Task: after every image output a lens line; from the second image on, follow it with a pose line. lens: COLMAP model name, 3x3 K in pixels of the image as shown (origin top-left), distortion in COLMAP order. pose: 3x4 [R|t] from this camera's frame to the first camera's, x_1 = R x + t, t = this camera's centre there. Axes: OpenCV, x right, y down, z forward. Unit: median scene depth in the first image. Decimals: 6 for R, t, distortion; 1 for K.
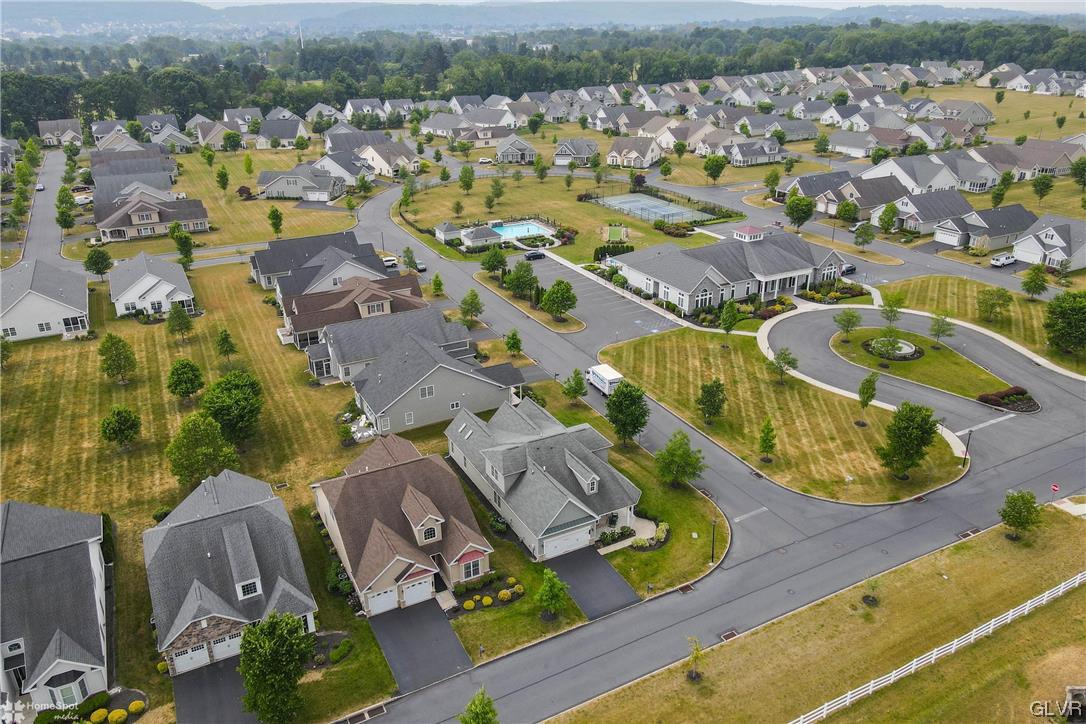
lens RADIAL K [[782.1, 0, 543.0], [0, 782.1, 362.0], [0, 0, 1]] dist [0.022030, 0.001960]
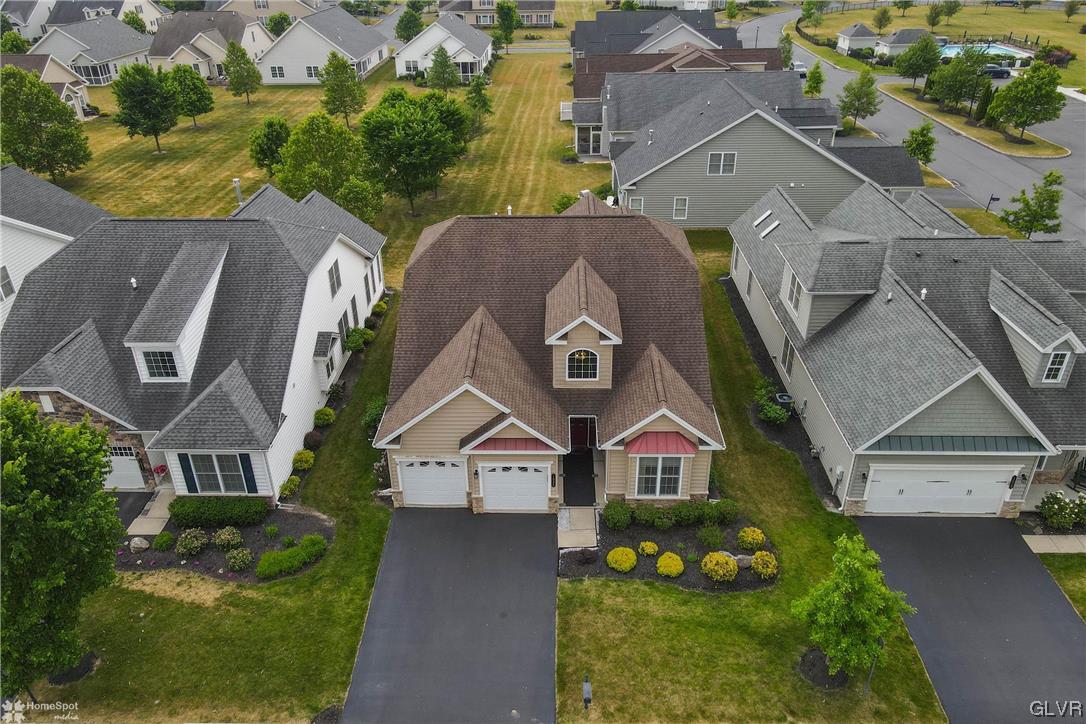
lens RADIAL K [[796.1, 0, 542.5], [0, 796.1, 380.9], [0, 0, 1]] dist [0.006590, -0.001523]
pose [[0.872620, 0.236820, -0.427143, 0.013770], [-0.187345, 0.969980, 0.155052, 0.131593], [0.451040, -0.055279, 0.890790, 0.488546]]
